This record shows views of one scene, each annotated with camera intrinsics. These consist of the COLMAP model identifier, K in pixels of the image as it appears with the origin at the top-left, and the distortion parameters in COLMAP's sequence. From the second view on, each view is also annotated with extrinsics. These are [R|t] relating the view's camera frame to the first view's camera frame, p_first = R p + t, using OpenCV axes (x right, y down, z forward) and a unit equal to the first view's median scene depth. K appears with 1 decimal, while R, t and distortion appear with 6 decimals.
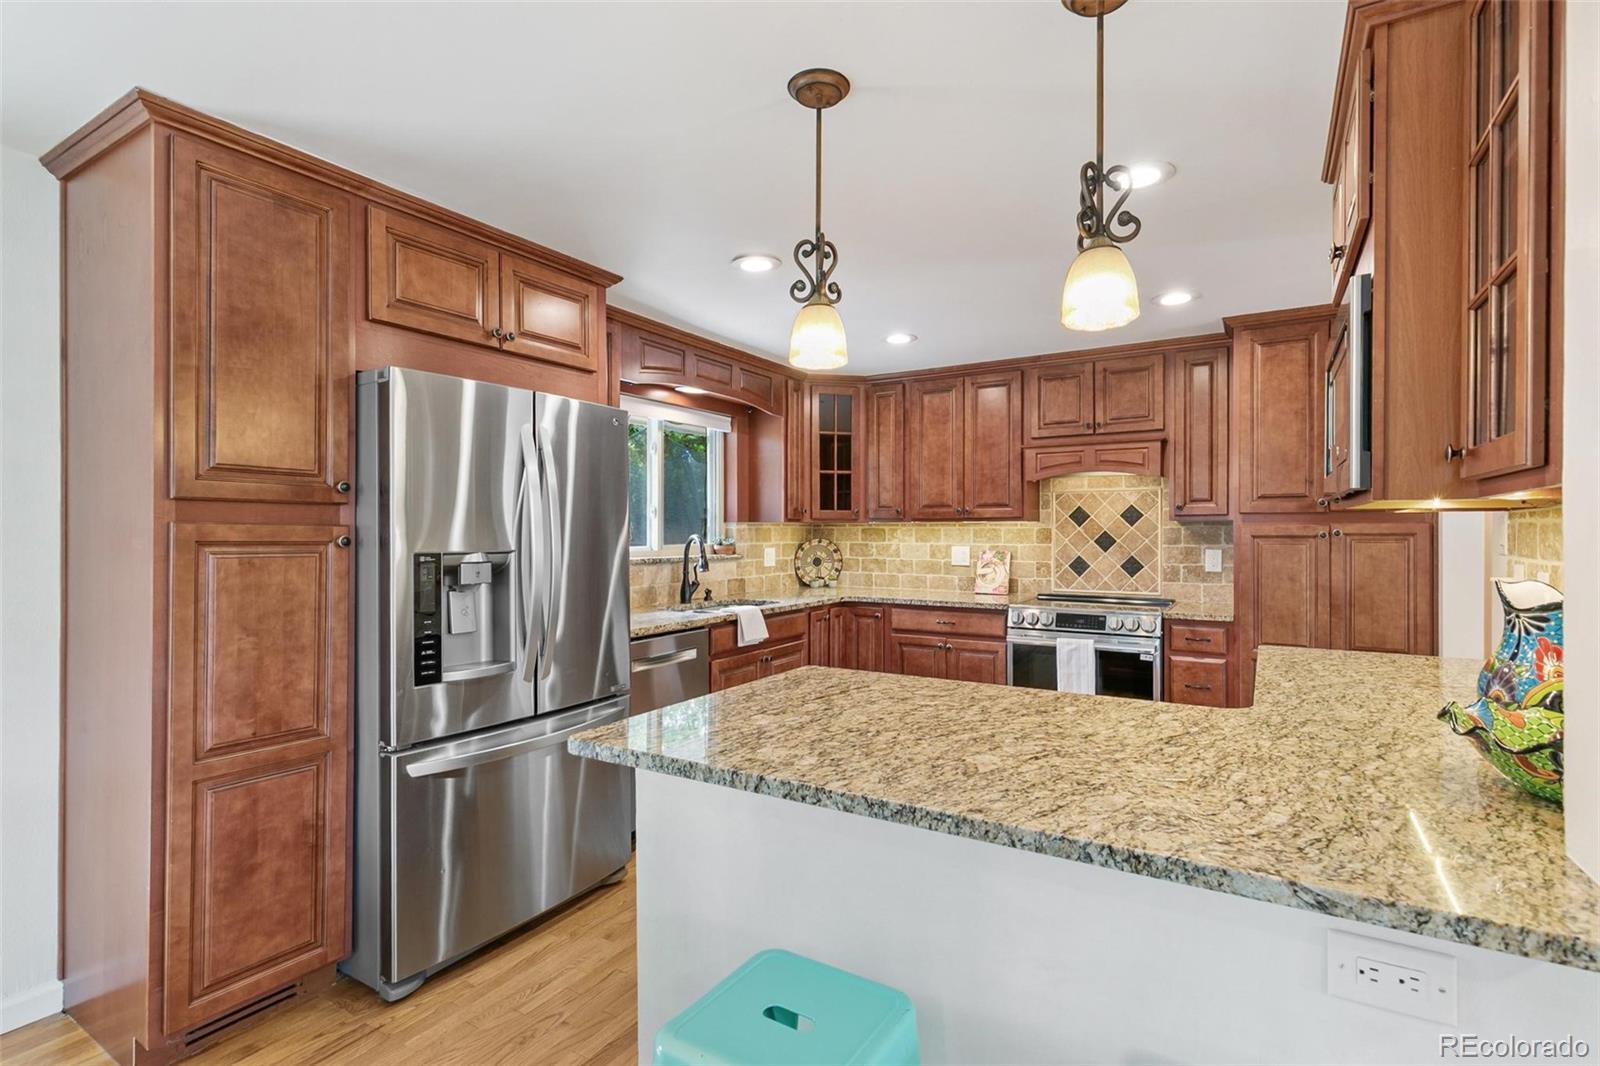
lens RADIAL K [[755.9, 0, 802.4], [0, 755.9, 530.1], [0, 0, 1]] dist [0.011458, 0.002150]
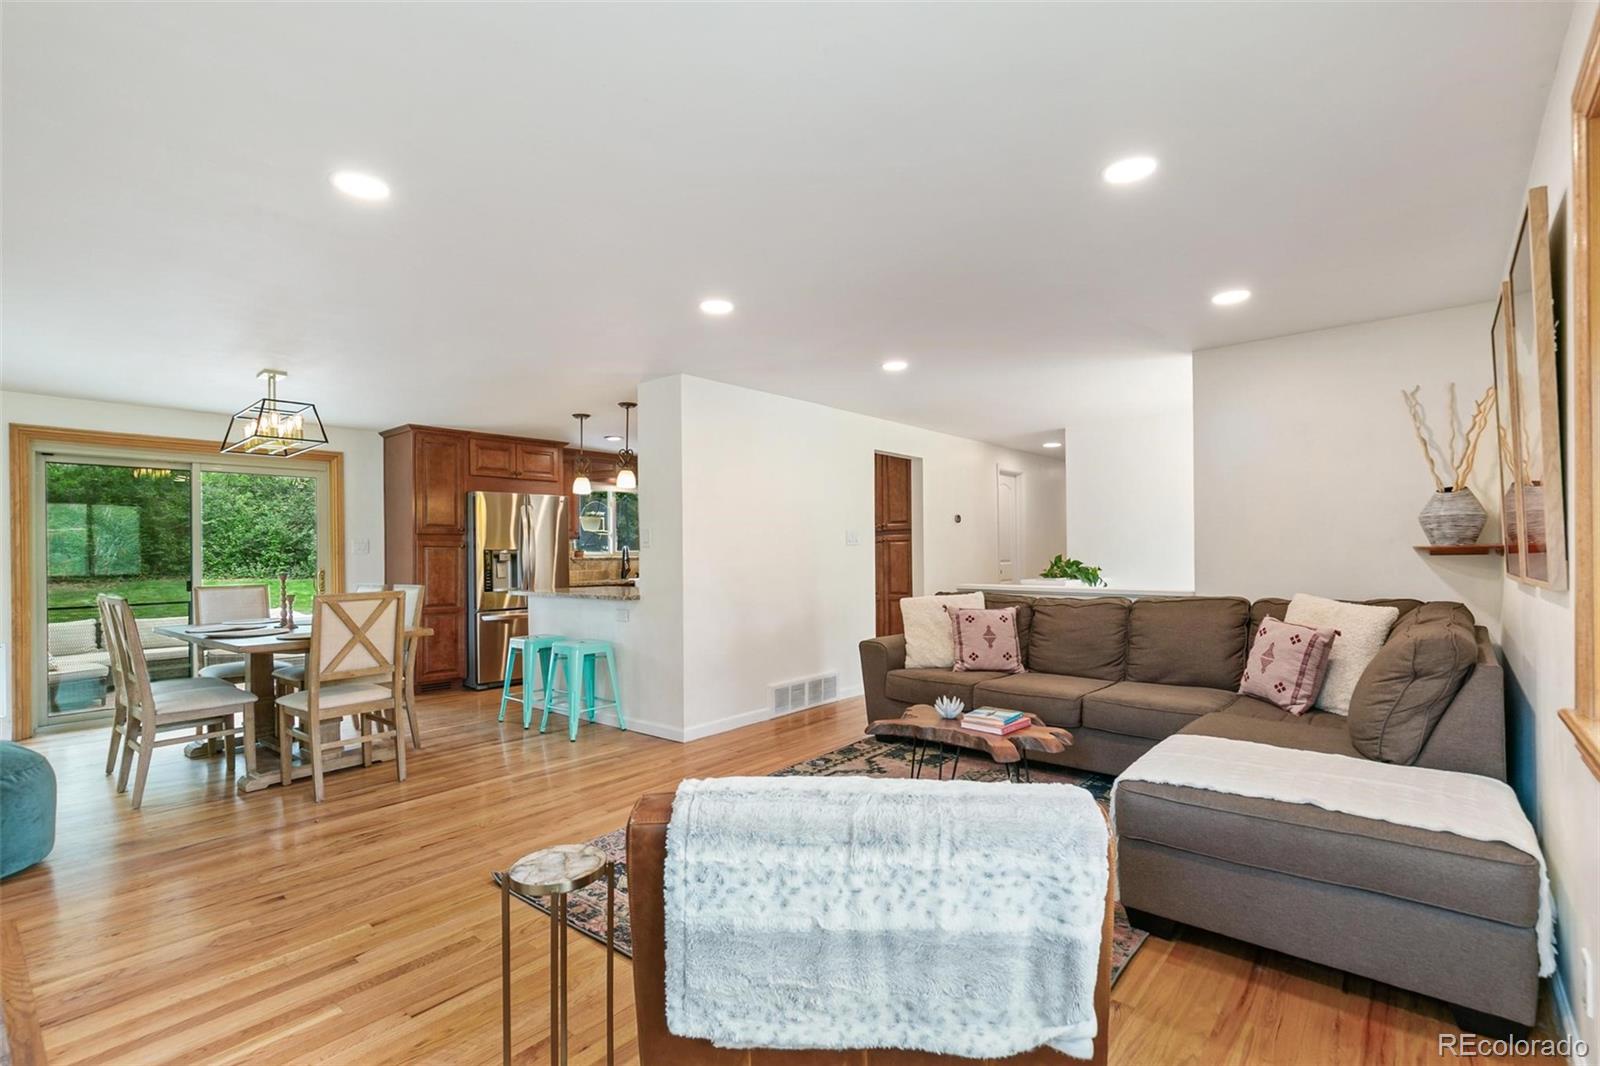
lens RADIAL K [[755.9, 0, 823.5], [0, 755.9, 549.2], [0, 0, 1]] dist [0.011458, 0.002150]
pose [[0.988269, -0.012317, -0.152227, 0.689633], [0.011931, 0.999923, -0.003444, 0.028307], [0.152257, 0.001587, 0.988340, -0.959606]]
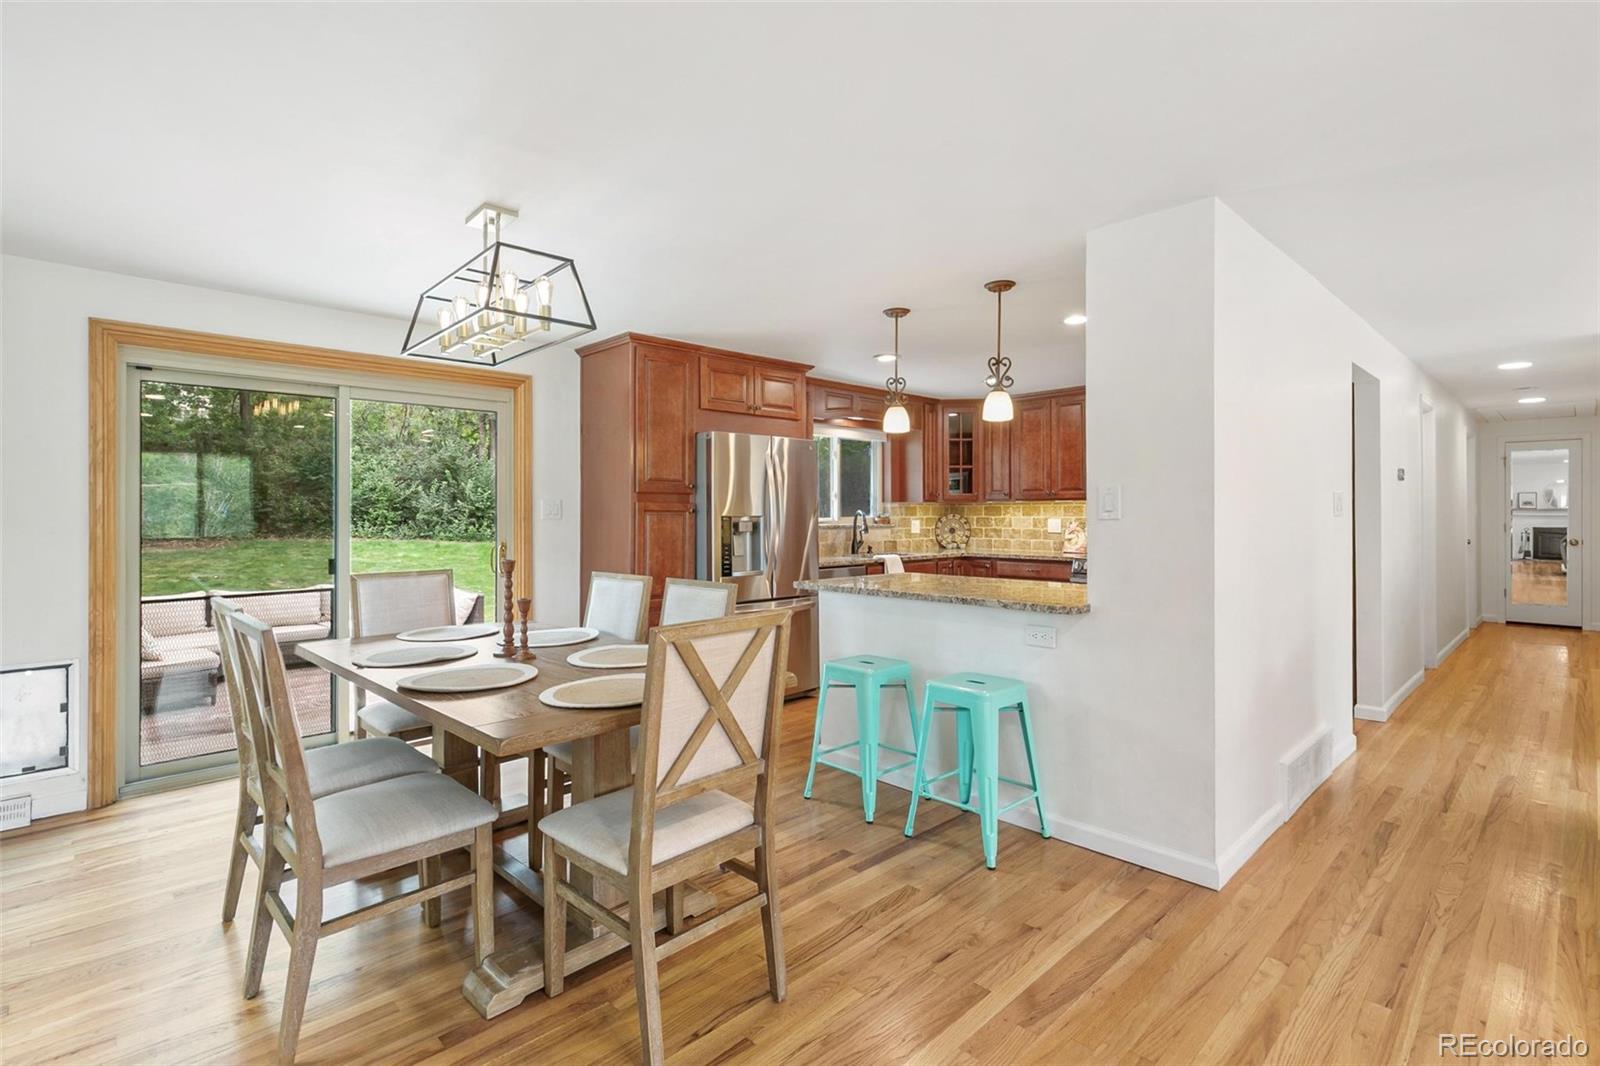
lens RADIAL K [[755.9, 0, 811.9], [0, 755.9, 508.5], [0, 0, 1]] dist [0.011458, 0.002150]
pose [[0.971247, -0.003511, -0.238046, 0.131136], [0.002353, 0.999984, -0.005148, 0.010409], [0.238061, 0.004440, 0.971240, -0.532907]]
